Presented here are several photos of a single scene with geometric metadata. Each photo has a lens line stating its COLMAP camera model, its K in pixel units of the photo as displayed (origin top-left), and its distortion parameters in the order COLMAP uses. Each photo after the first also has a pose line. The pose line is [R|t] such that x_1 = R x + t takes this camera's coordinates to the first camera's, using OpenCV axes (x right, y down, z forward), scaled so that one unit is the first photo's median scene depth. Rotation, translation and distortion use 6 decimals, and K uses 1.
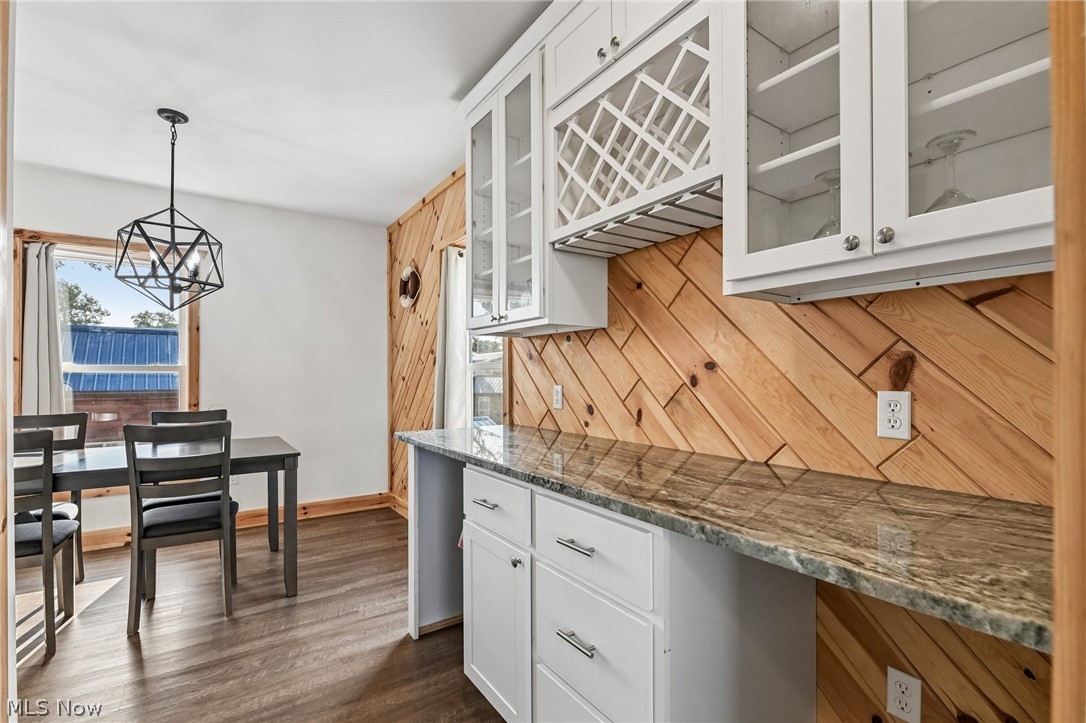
lens RADIAL K [[491.6, 0, 541.6], [0, 491.6, 376.7], [0, 0, 1]] dist [-0.001328, -0.002369]
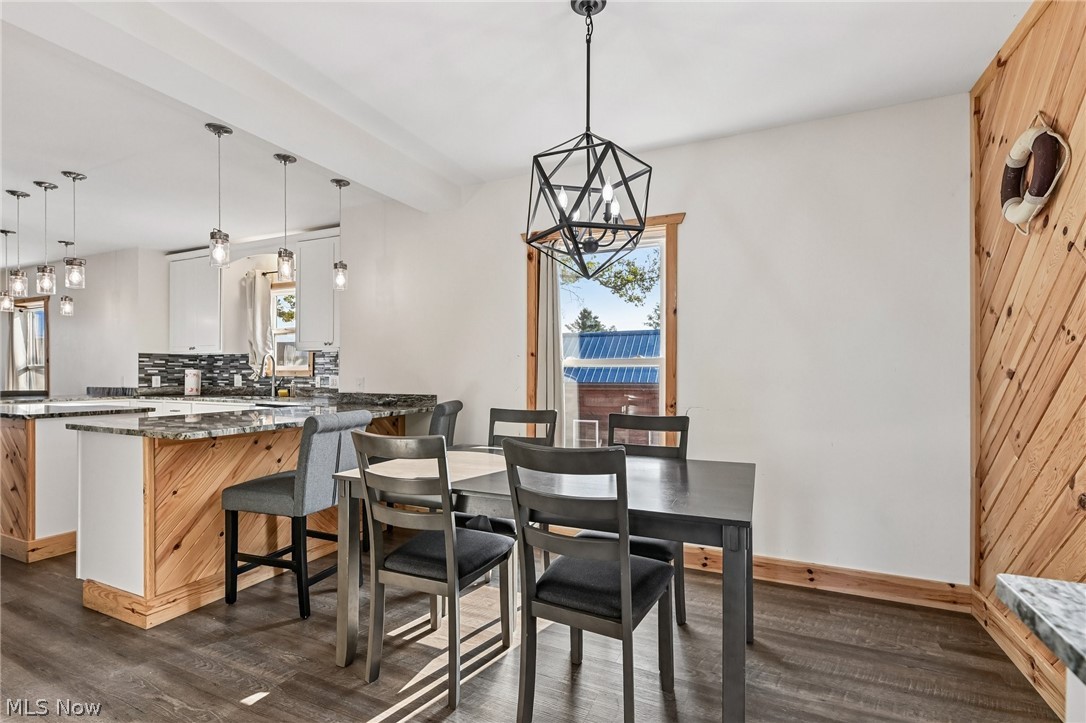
lens RADIAL K [[491.6, 0, 547.8], [0, 491.6, 374.4], [0, 0, 1]] dist [-0.001328, -0.002369]
pose [[0.526553, 0.005411, -0.850125, -0.123420], [0.002154, 0.999968, 0.007698, -0.000493], [0.850140, -0.005885, 0.526524, 0.397060]]
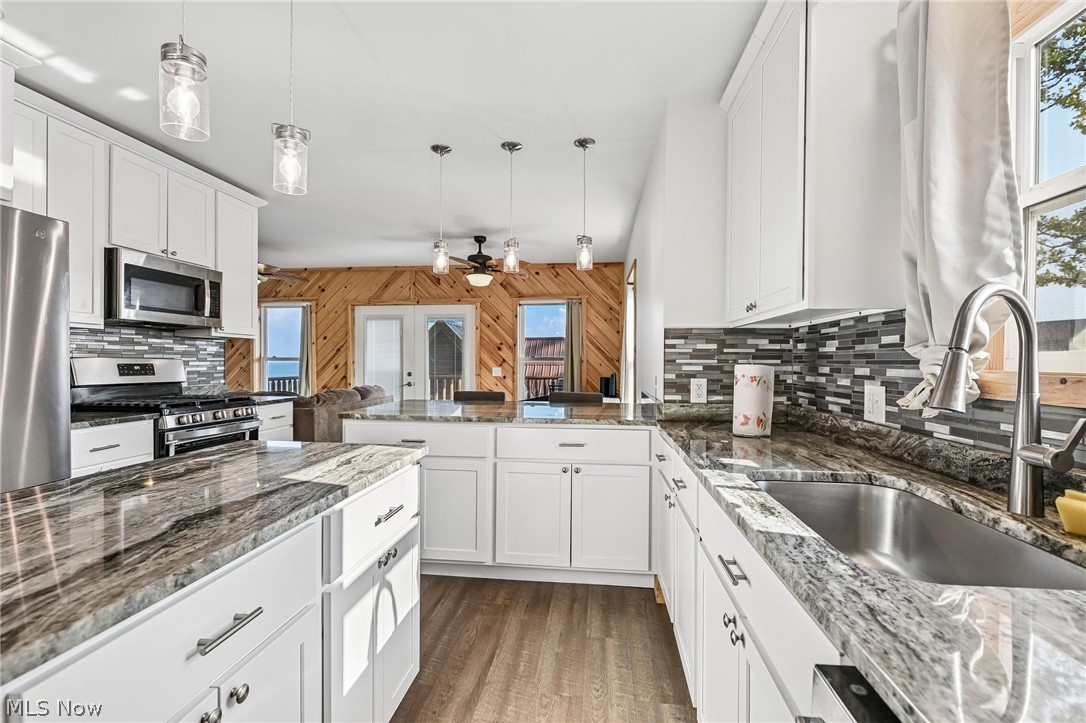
lens RADIAL K [[491.6, 0, 545.1], [0, 491.6, 362.9], [0, 0, 1]] dist [-0.001328, -0.002369]
pose [[-0.649668, 0.001871, -0.760216, -1.350046], [-0.000569, 0.999995, 0.002948, -0.009454], [0.760218, 0.002348, -0.649664, 0.444776]]
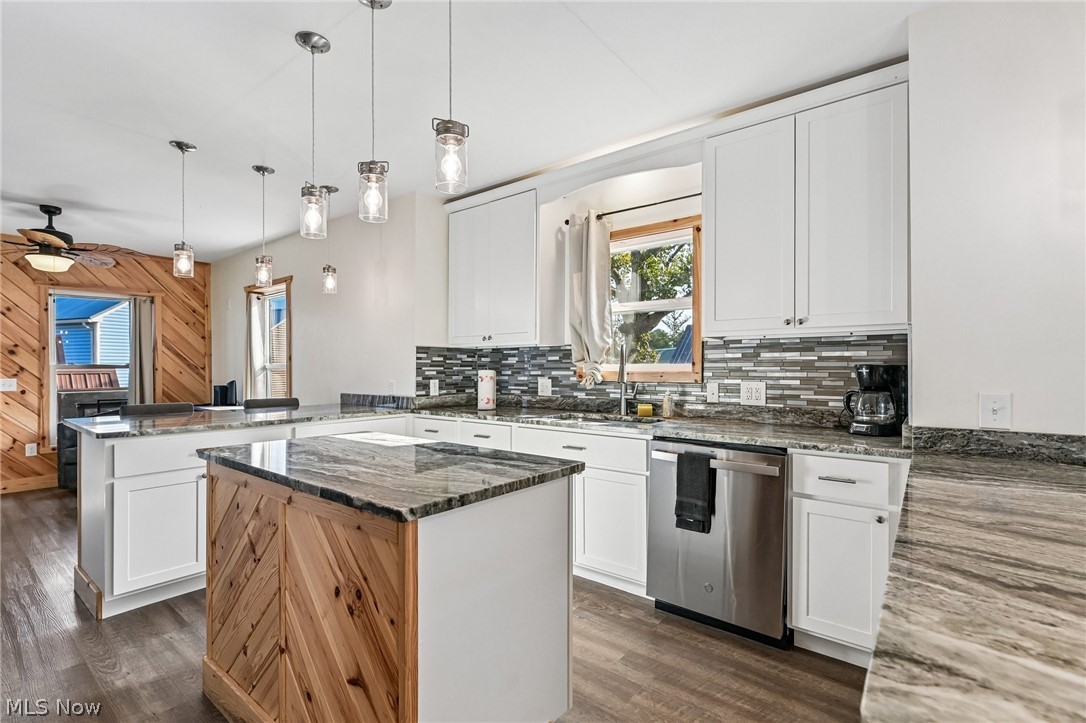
lens RADIAL K [[491.6, 0, 544.3], [0, 491.6, 367.6], [0, 0, 1]] dist [-0.001328, -0.002369]
pose [[0.304308, 0.001573, -0.952572, -0.952012], [0.005102, 0.999982, 0.003282, -0.013662], [0.952560, -0.005859, 0.304294, 0.083739]]
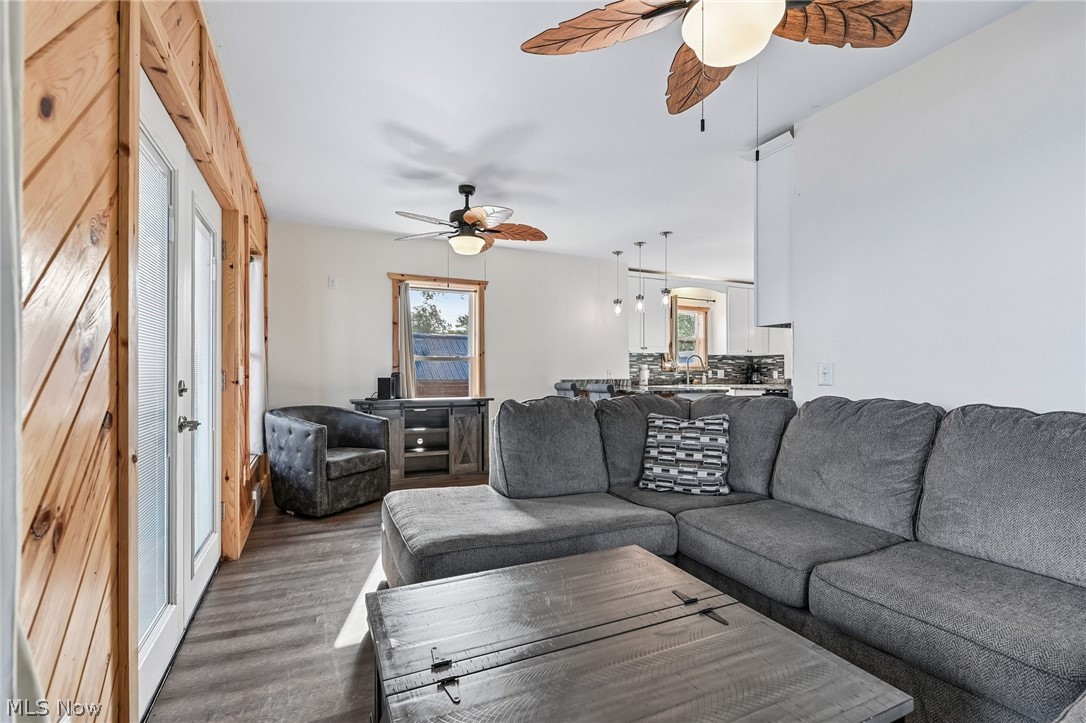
lens RADIAL K [[491.6, 0, 552.5], [0, 491.6, 367.8], [0, 0, 1]] dist [-0.001328, -0.002369]
pose [[0.988131, 0.005268, -0.153523, -1.952358], [-0.005924, 0.999975, -0.003817, 0.014330], [0.153499, 0.004681, 0.988138, -1.607480]]
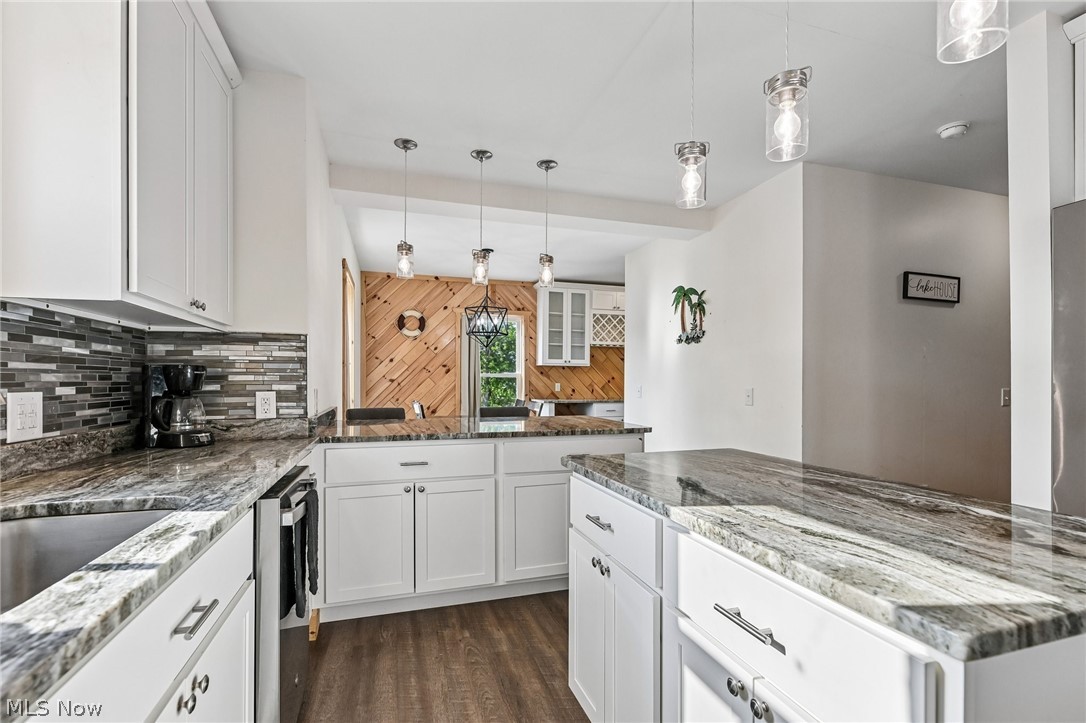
lens RADIAL K [[491.6, 0, 554.3], [0, 491.6, 376.6], [0, 0, 1]] dist [-0.001328, -0.002369]
pose [[0.273854, 0.009265, 0.961727, -1.800542], [-0.006960, 0.999947, -0.007651, -0.000495], [-0.961746, -0.004598, 0.273903, 0.128428]]
